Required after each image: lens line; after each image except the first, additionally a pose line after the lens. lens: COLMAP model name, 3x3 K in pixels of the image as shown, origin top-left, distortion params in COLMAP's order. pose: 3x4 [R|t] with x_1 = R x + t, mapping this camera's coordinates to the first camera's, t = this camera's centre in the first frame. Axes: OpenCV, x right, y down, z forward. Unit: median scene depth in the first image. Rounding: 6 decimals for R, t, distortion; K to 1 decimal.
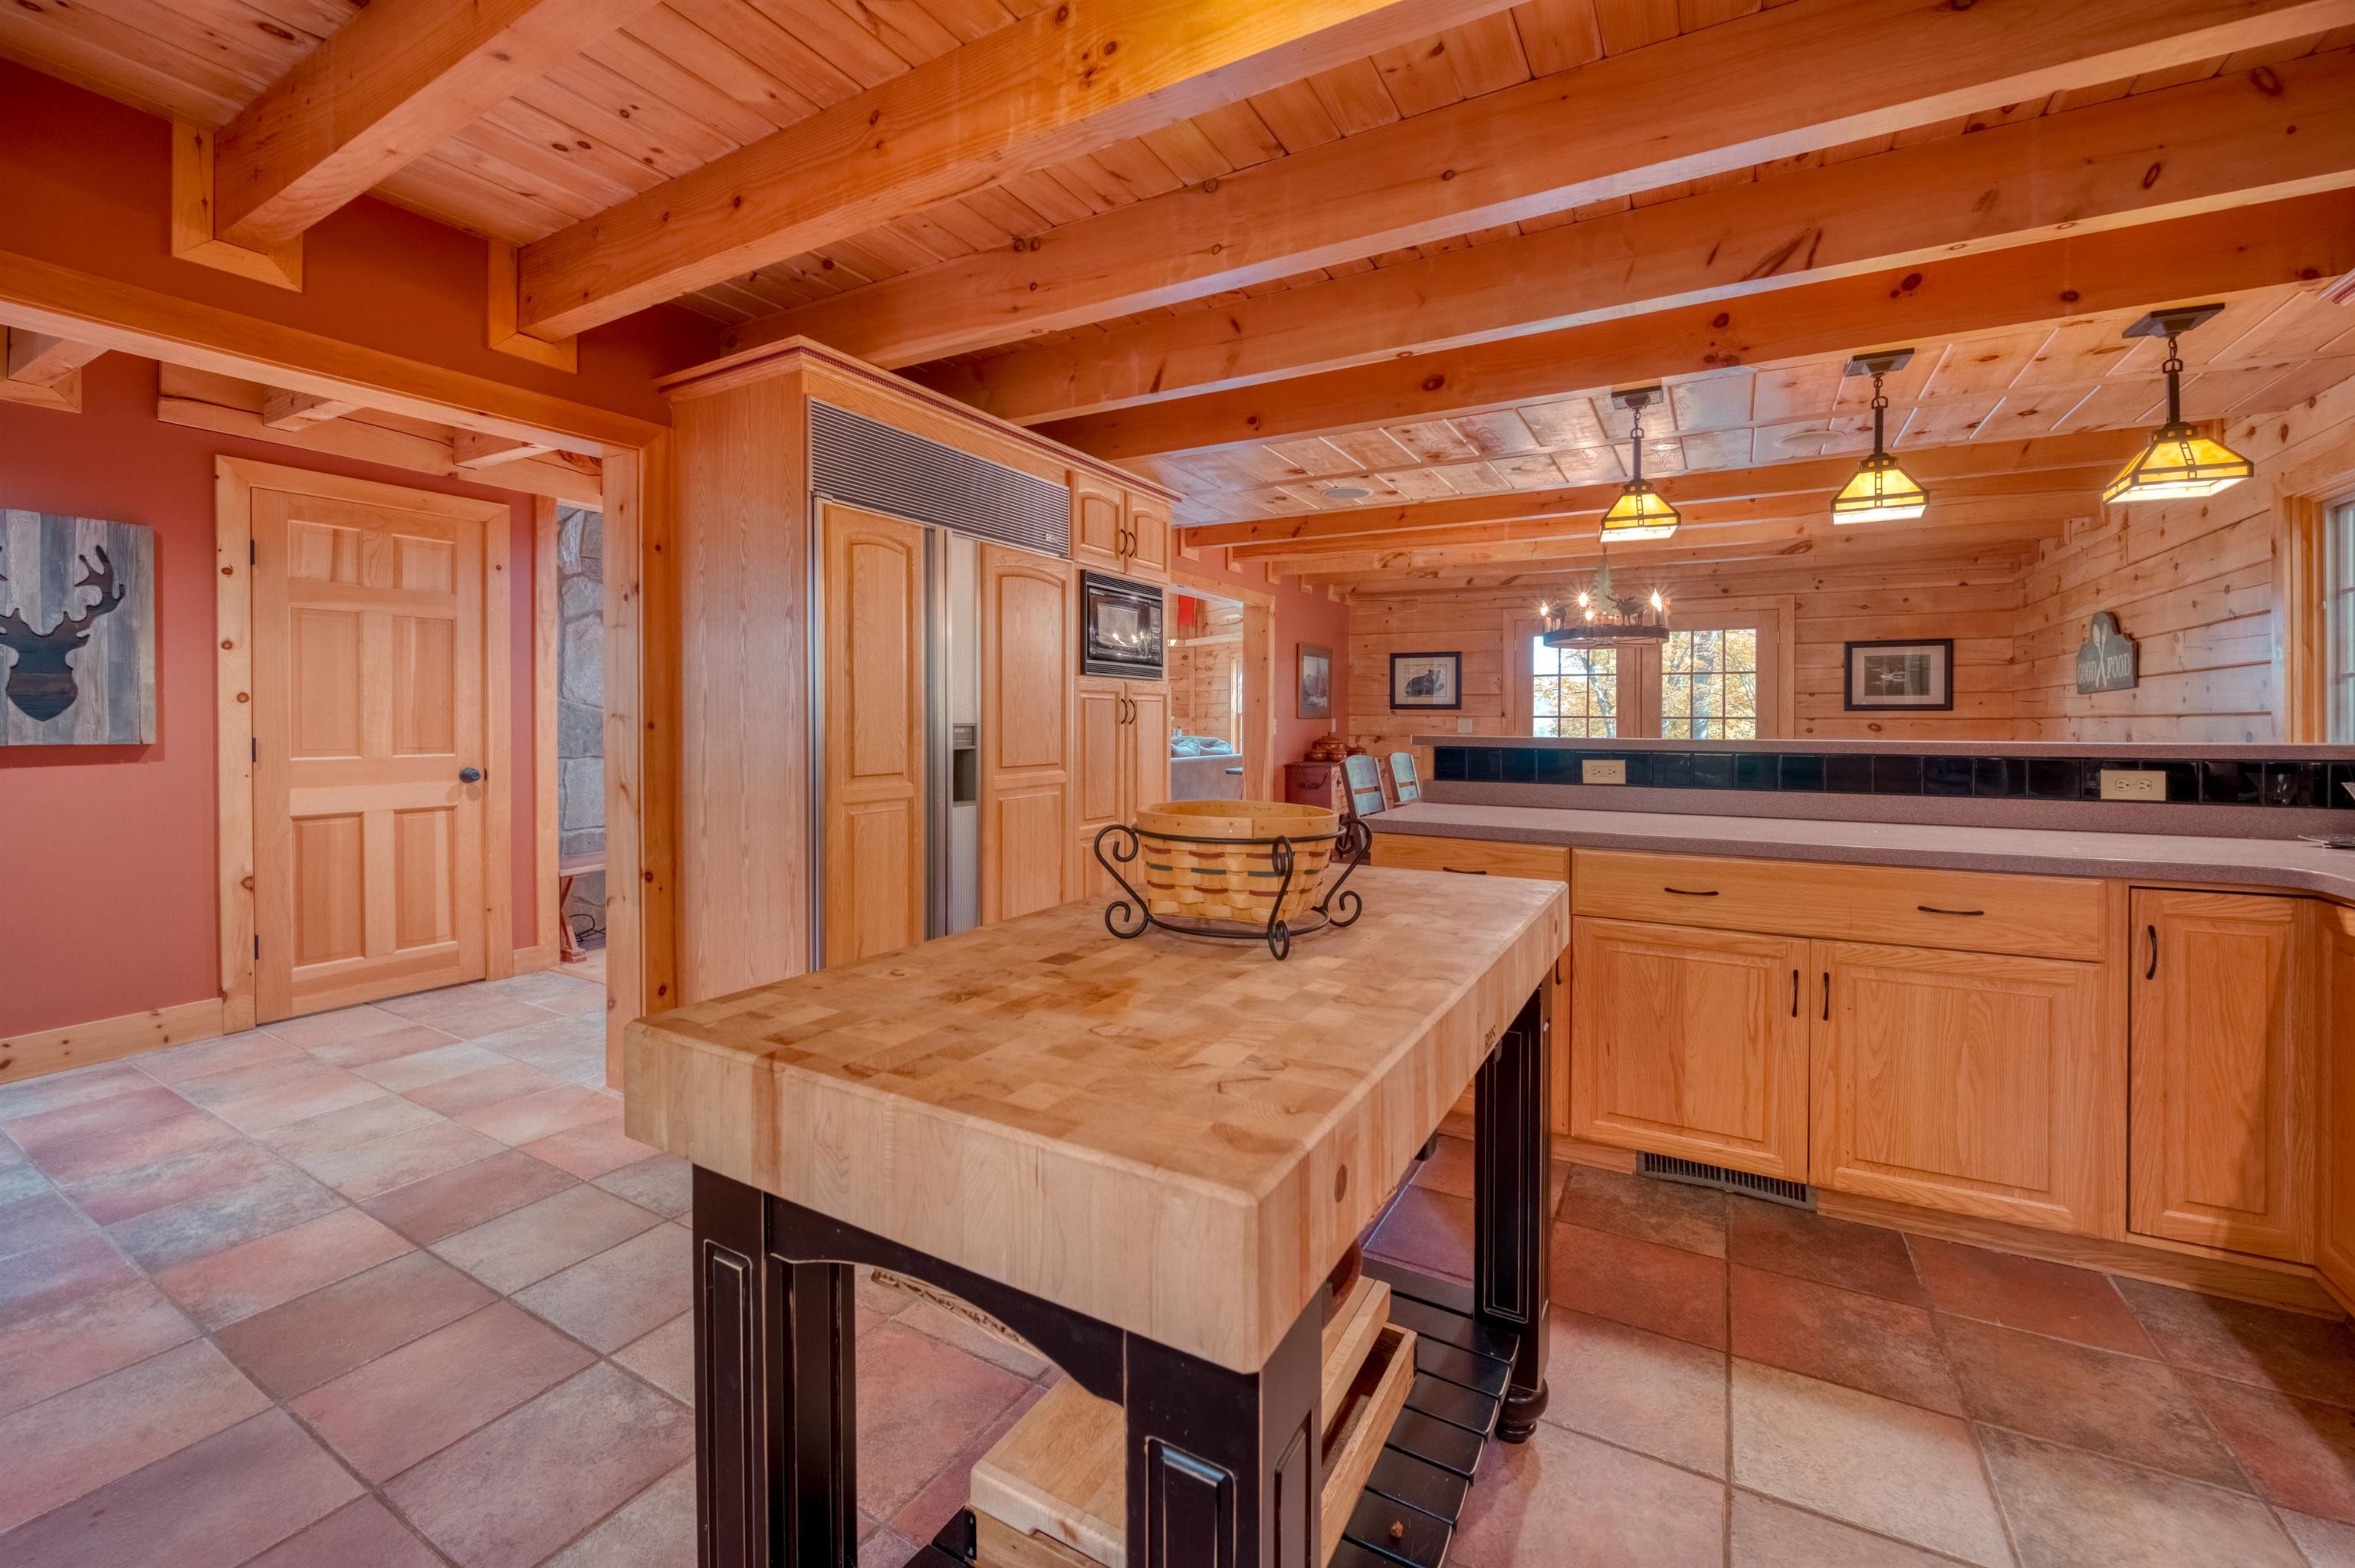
lens RADIAL K [[930.9, 0, 1180.1], [0, 930.9, 749.1], [0, 0, 1]] dist [-0.009444, -0.000046]
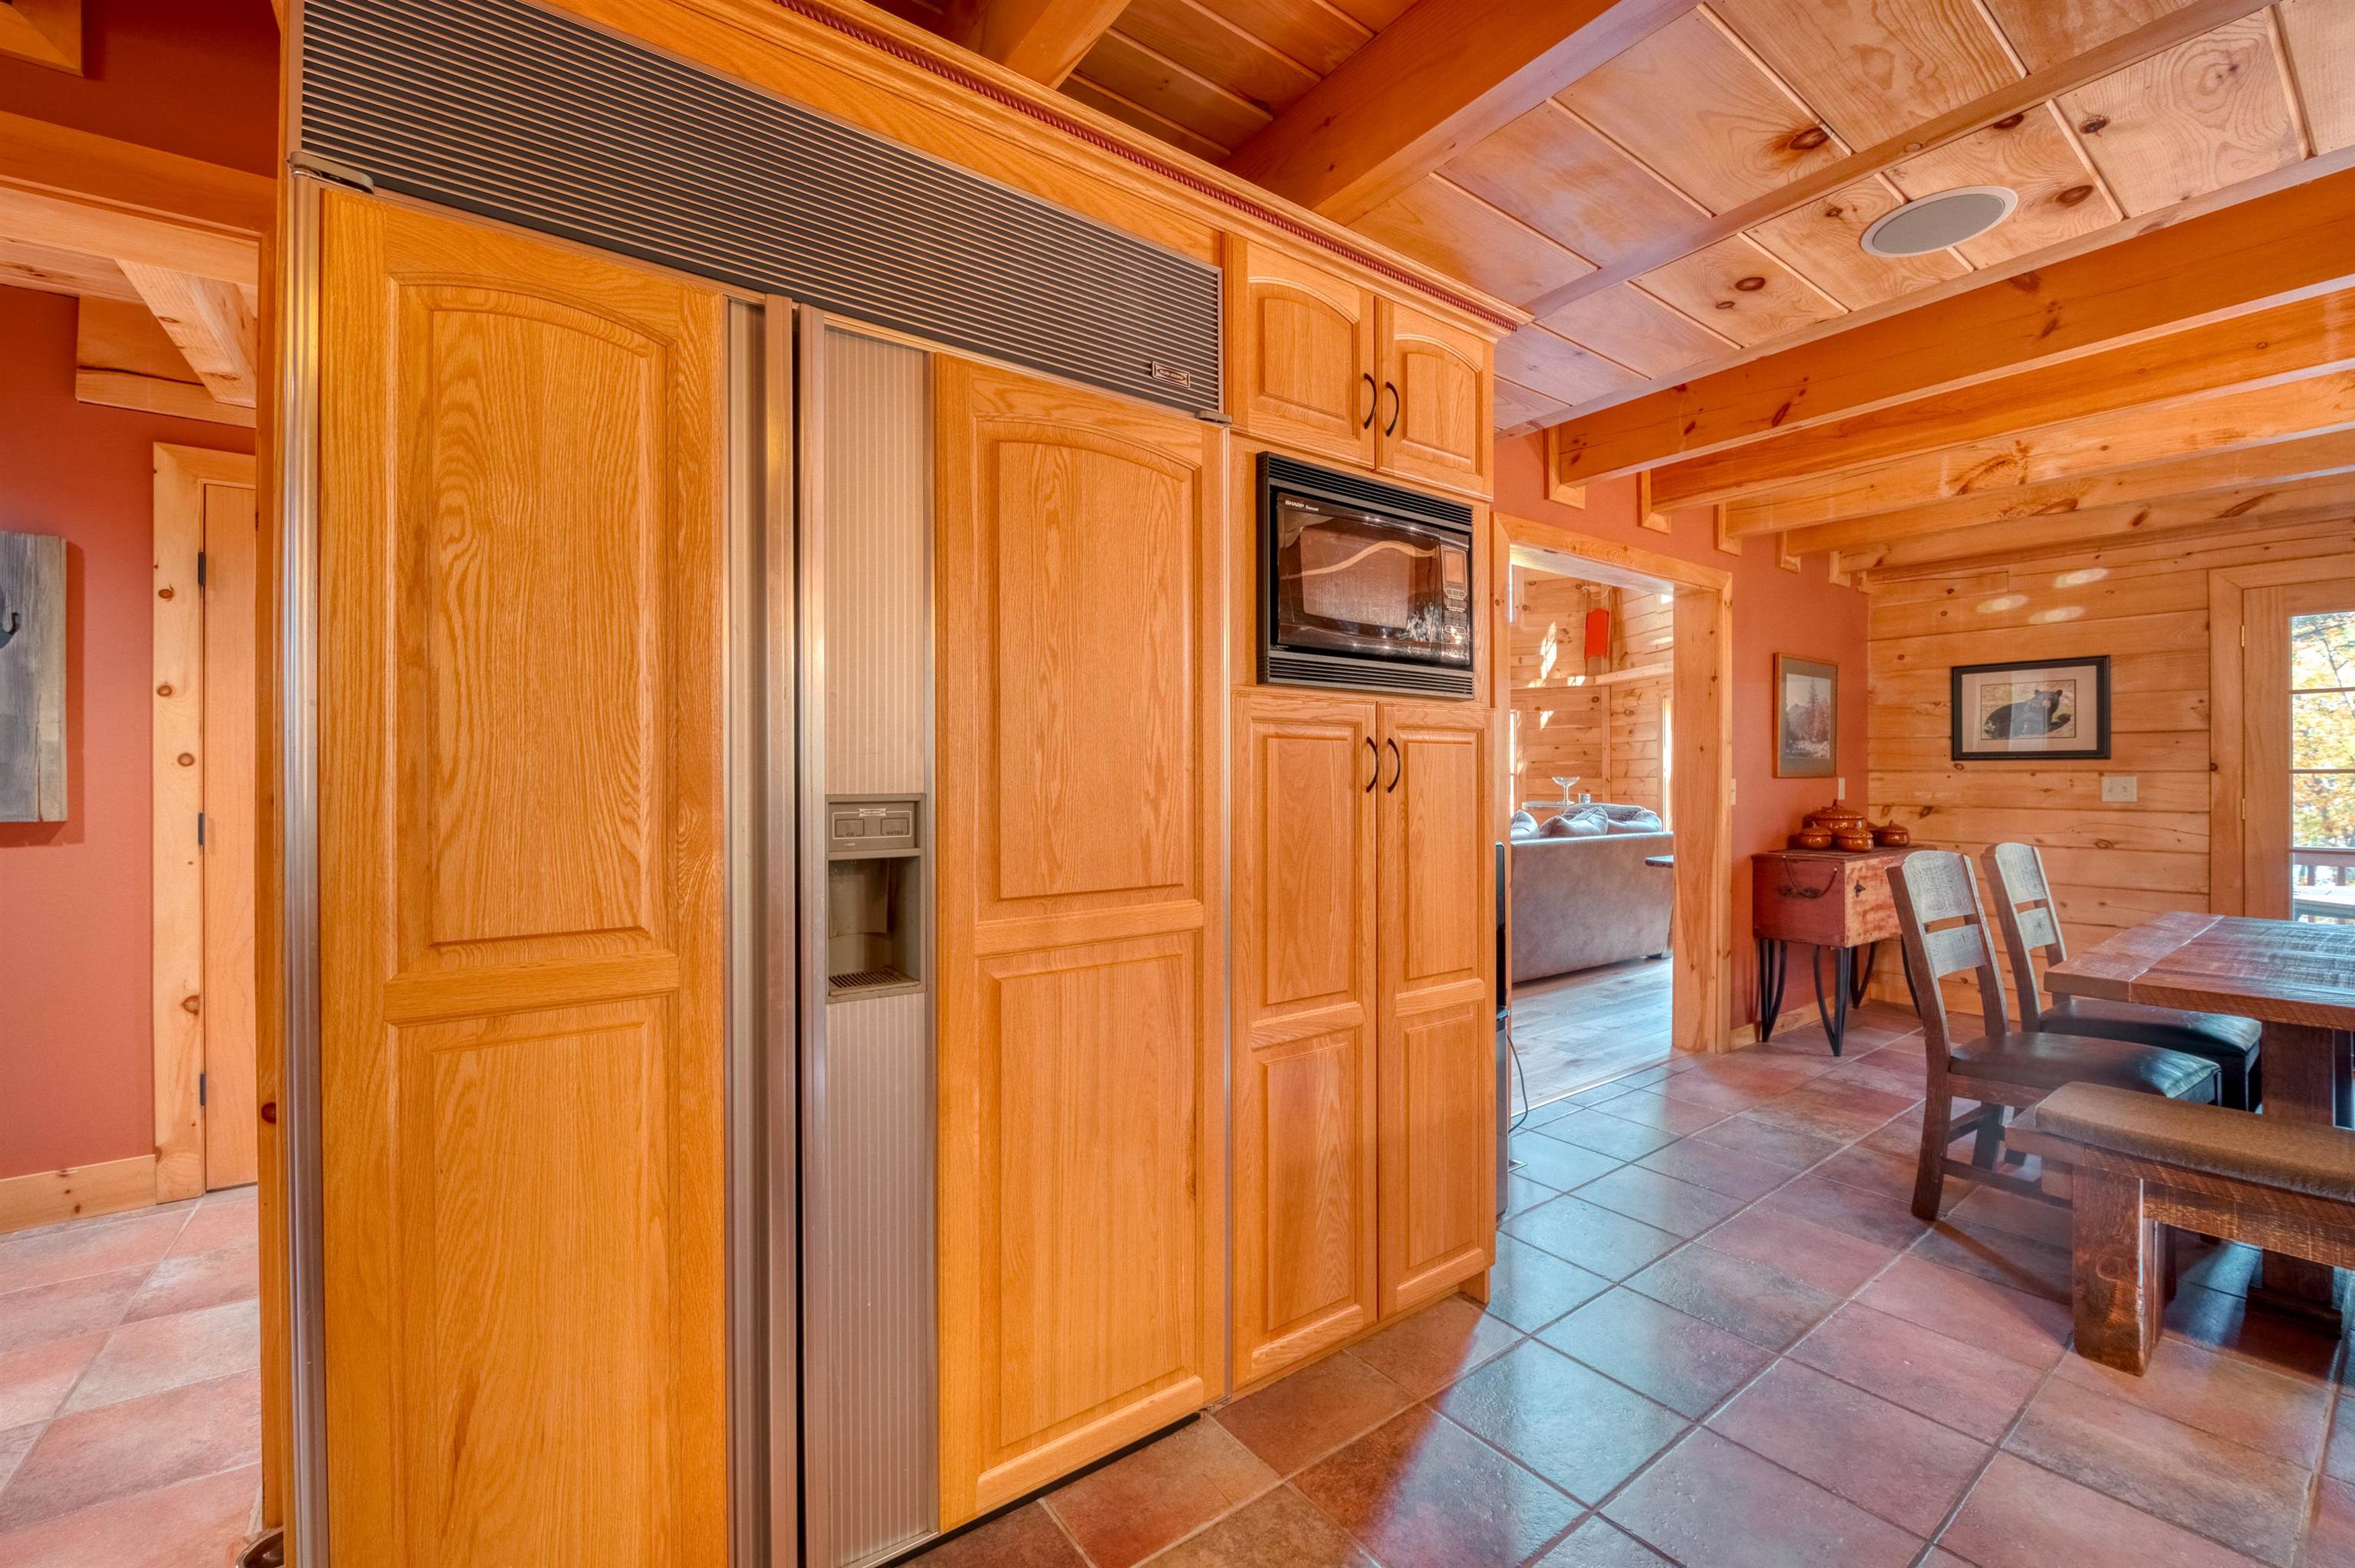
lens RADIAL K [[967.0, 0, 1193.6], [0, 967.0, 789.5], [0, 0, 1]] dist [-0.012897, -0.000269]
pose [[0.919408, -0.002828, -0.393294, 0.043793], [-0.006601, 0.999722, -0.022620, -0.015326], [0.393249, 0.023393, 0.919134, 0.486284]]
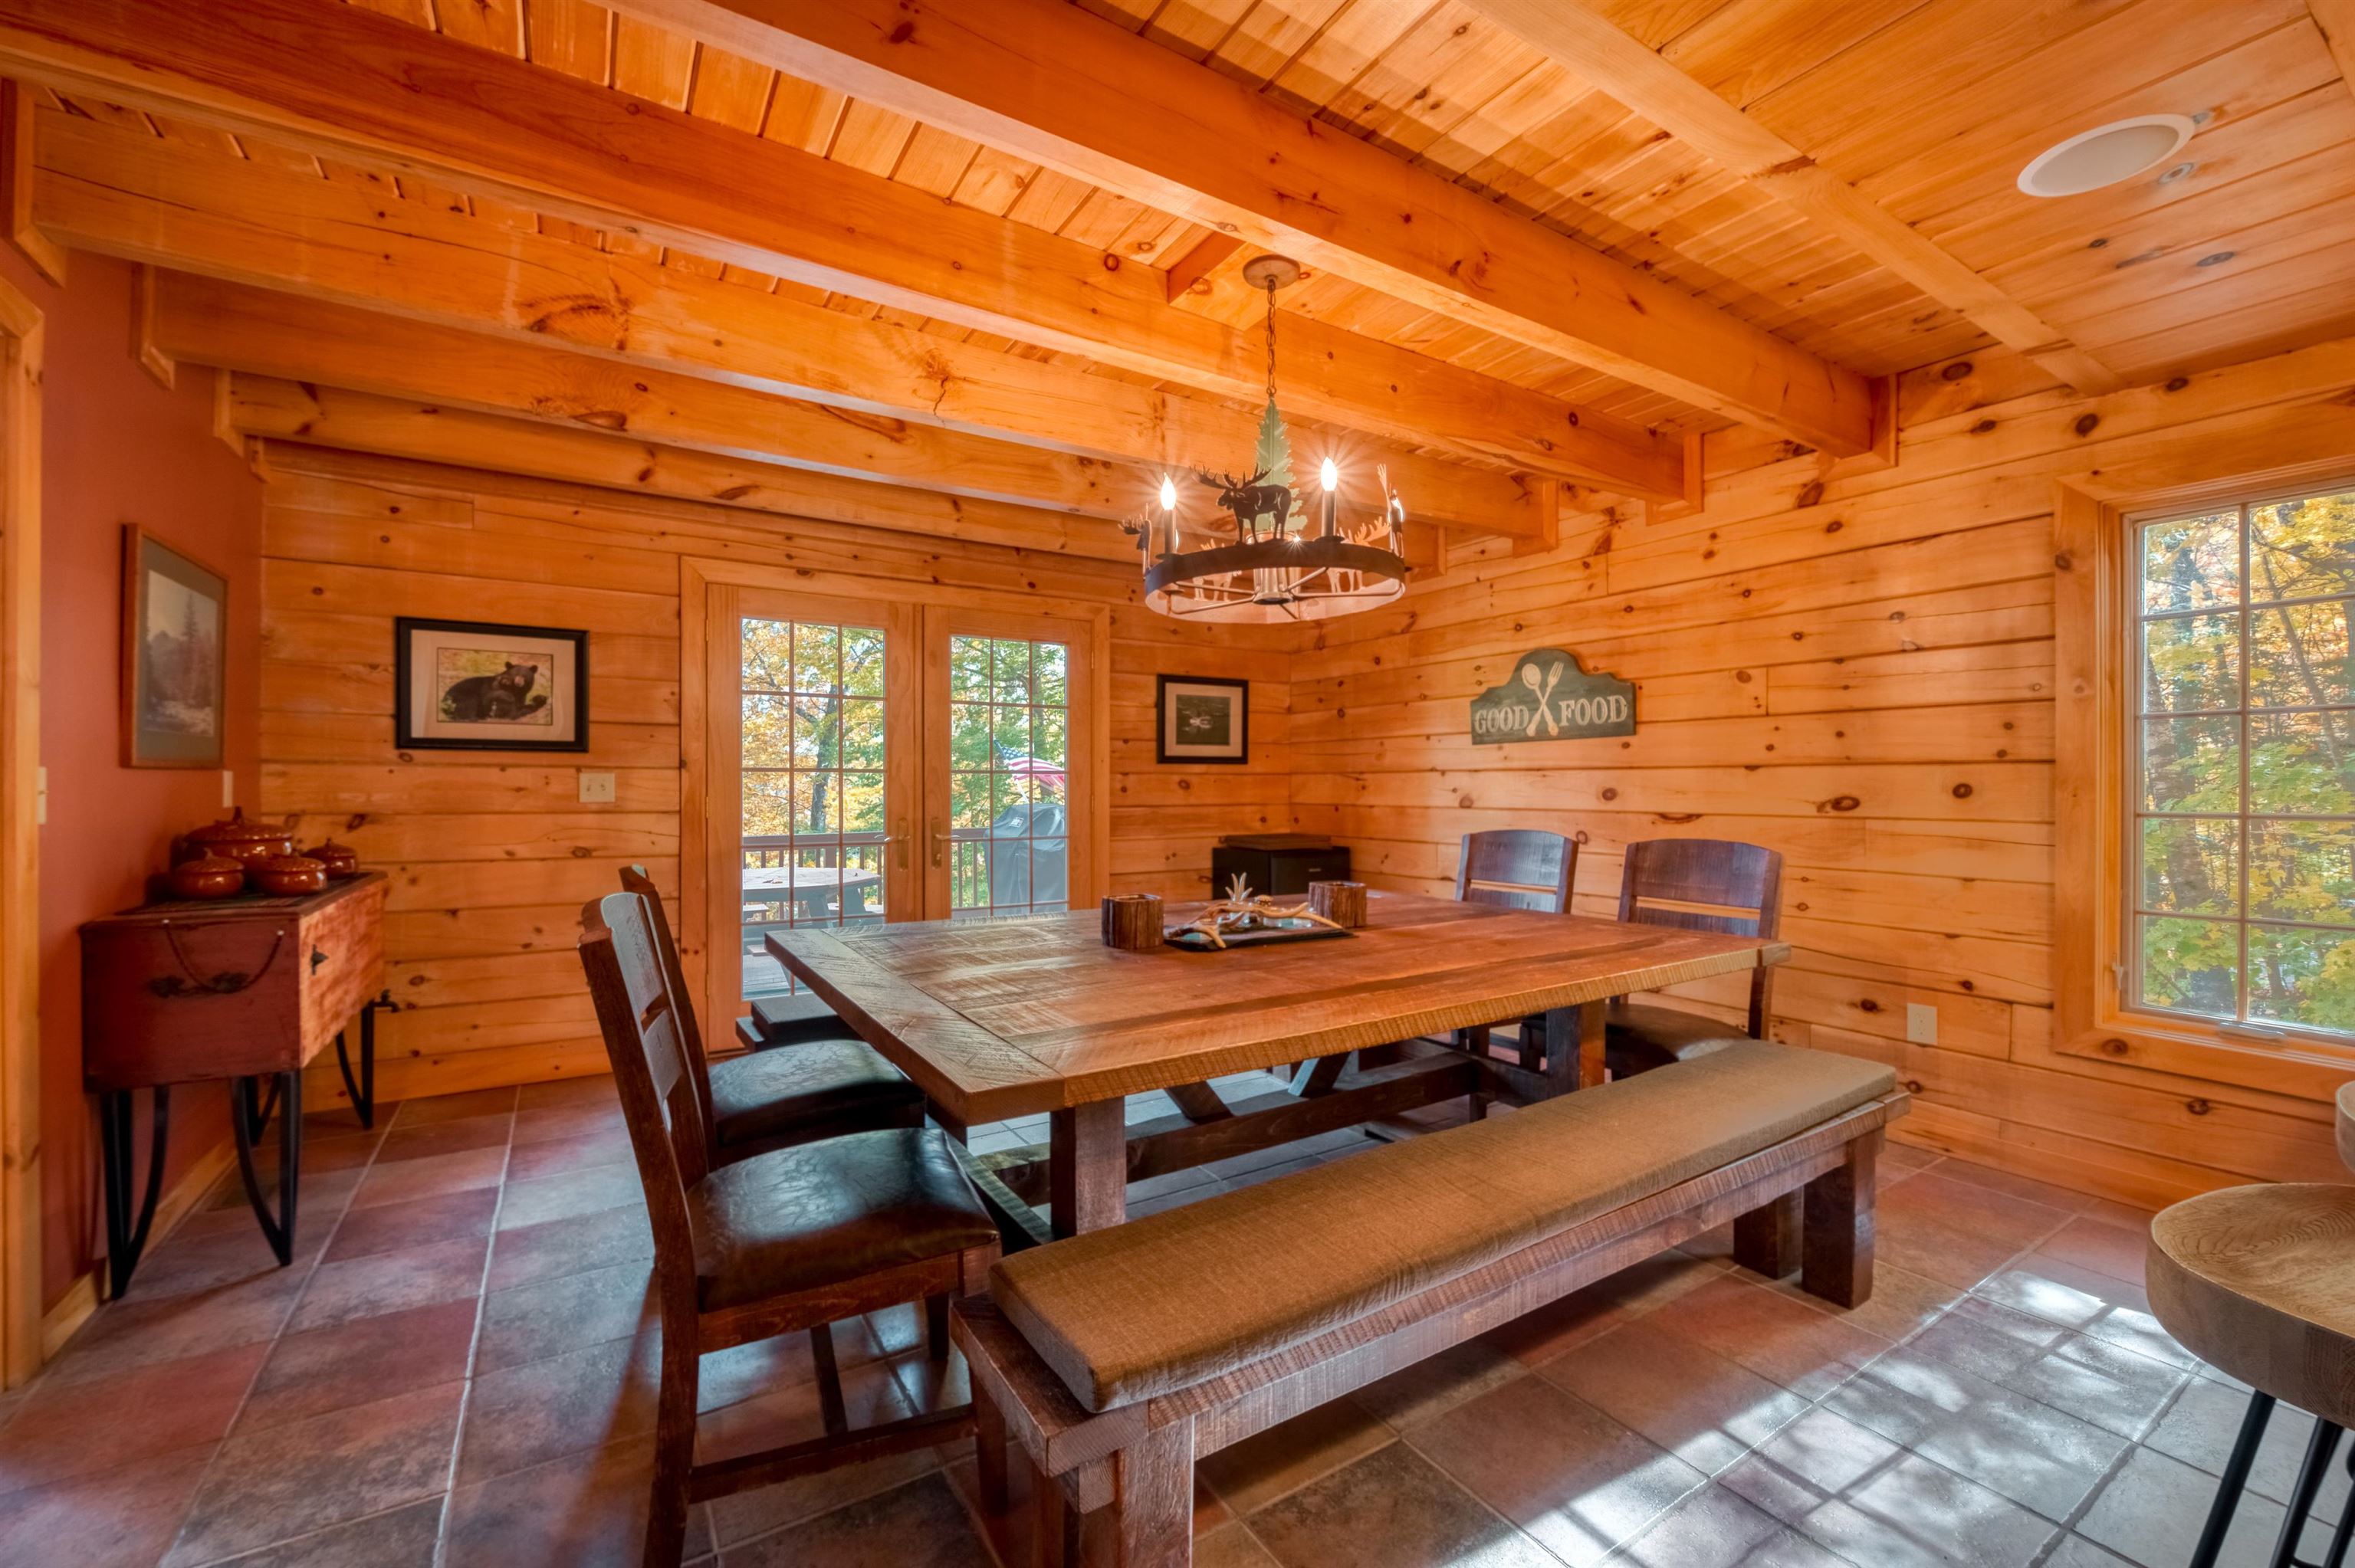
lens RADIAL K [[963.3, 0, 1177.5], [0, 963.3, 784.0], [0, 0, 1]] dist [-0.013523, -0.000312]
pose [[0.475474, -0.004726, 0.879717, 0.028201], [0.030245, 0.999482, -0.010978, -0.023109], [-0.879210, 0.031827, 0.475371, 0.939448]]
